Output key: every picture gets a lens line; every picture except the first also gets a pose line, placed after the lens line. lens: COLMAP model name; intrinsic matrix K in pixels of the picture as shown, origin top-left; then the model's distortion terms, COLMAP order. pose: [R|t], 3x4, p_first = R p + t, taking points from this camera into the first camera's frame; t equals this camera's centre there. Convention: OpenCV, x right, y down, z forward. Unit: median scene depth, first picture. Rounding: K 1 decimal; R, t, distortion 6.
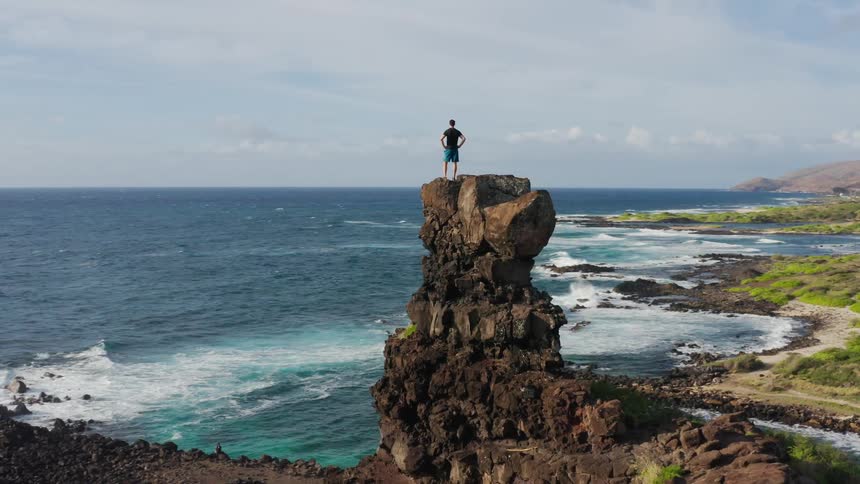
lens RADIAL K [[997.1, 0, 430.0], [0, 997.1, 242.0], [0, 0, 1]] dist [-0.104732, -0.019560]
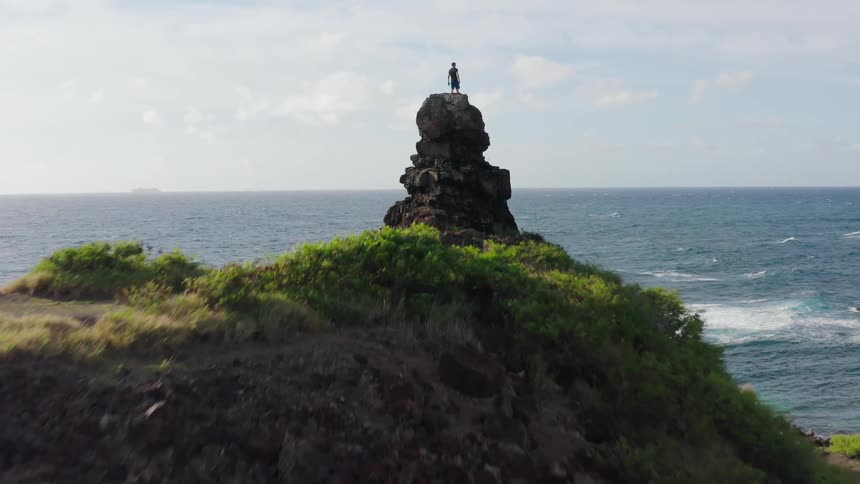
lens RADIAL K [[997.1, 0, 430.0], [0, 997.1, 242.0], [0, 0, 1]] dist [-0.104732, -0.019560]
pose [[0.817446, 0.022352, -0.575572, 0.966737], [-0.023632, 0.999707, 0.005260, 0.163570], [0.575521, 0.009303, 0.817734, -0.319649]]
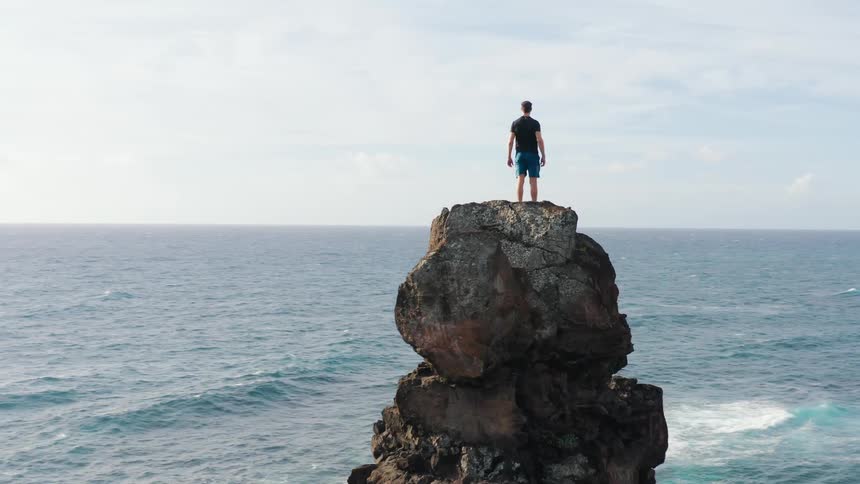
lens RADIAL K [[997.1, 0, 430.0], [0, 997.1, 242.0], [0, 0, 1]] dist [-0.104732, -0.019560]
pose [[0.793037, 0.019067, -0.608875, 0.333192], [-0.044304, 0.998668, -0.026430, -0.032766], [0.607560, 0.047935, 0.792826, 0.588749]]
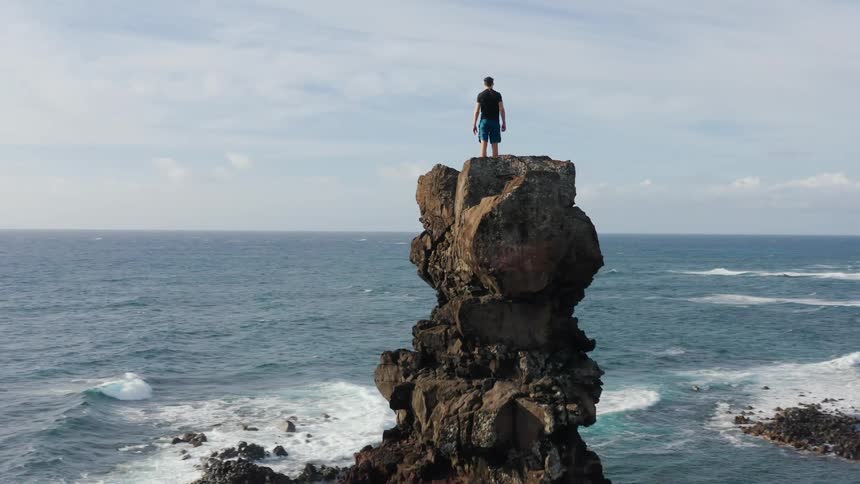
lens RADIAL K [[997.1, 0, 430.0], [0, 997.1, 242.0], [0, 0, 1]] dist [-0.104732, -0.019560]
pose [[0.936254, 0.010388, -0.351170, 0.224346], [-0.027160, 0.998712, -0.042867, 0.009544], [0.350272, 0.049672, 0.935330, 0.438605]]
